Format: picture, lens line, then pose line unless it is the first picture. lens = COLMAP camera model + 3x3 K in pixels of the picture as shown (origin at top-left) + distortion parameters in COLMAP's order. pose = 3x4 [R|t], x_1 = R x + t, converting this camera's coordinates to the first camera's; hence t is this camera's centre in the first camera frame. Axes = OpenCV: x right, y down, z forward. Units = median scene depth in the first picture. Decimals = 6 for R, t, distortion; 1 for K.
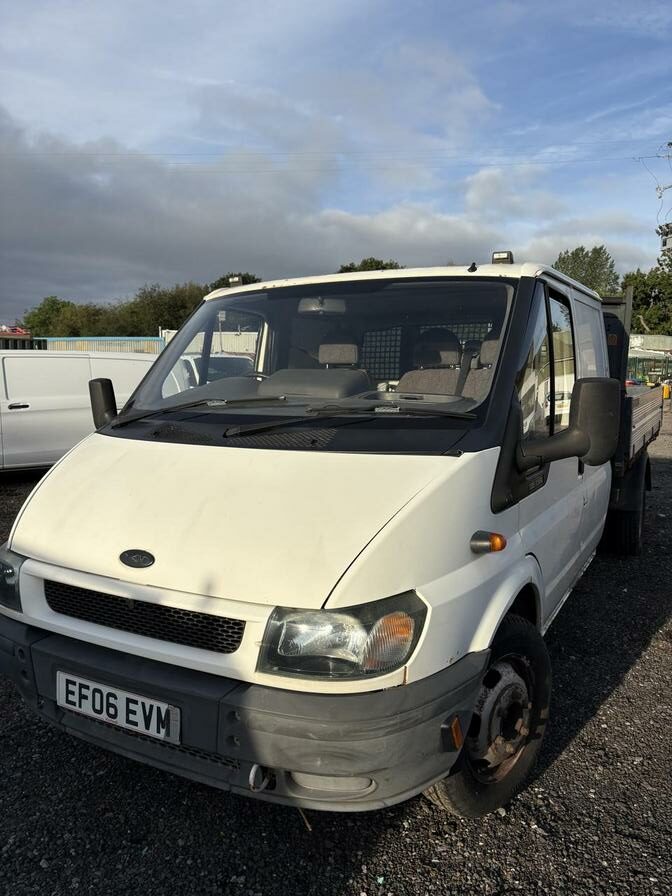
lens RADIAL K [[686.6, 0, 340.9], [0, 686.6, 444.2], [0, 0, 1]] dist [0.022312, -0.012328]
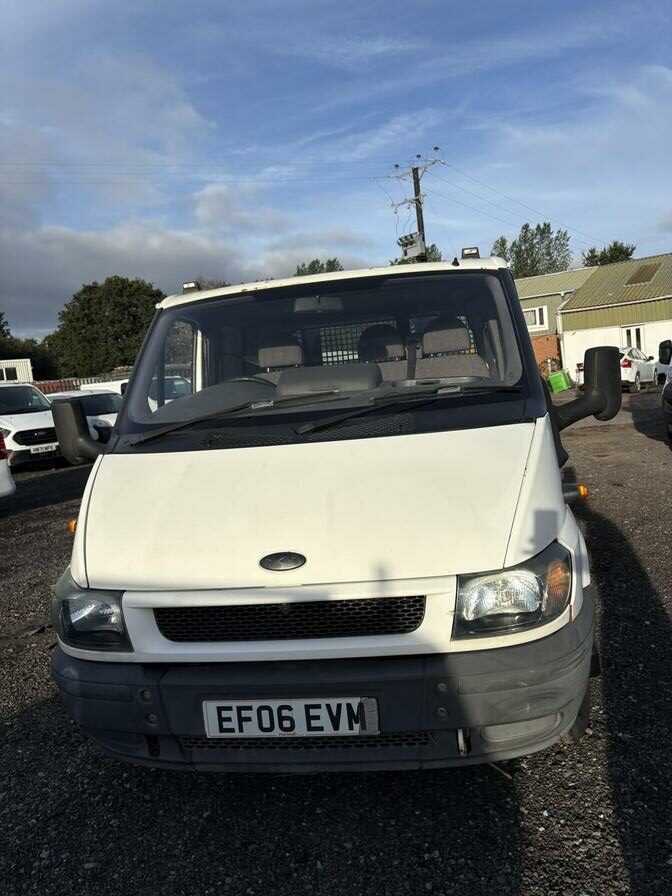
lens RADIAL K [[686.6, 0, 352.7], [0, 686.6, 432.9], [0, 0, 1]] dist [0.022312, -0.012328]
pose [[0.927217, -0.114514, 0.356587, -0.520775], [0.127178, 0.991805, -0.012188, 0.010604], [-0.352269, 0.056651, 0.934183, 0.053581]]
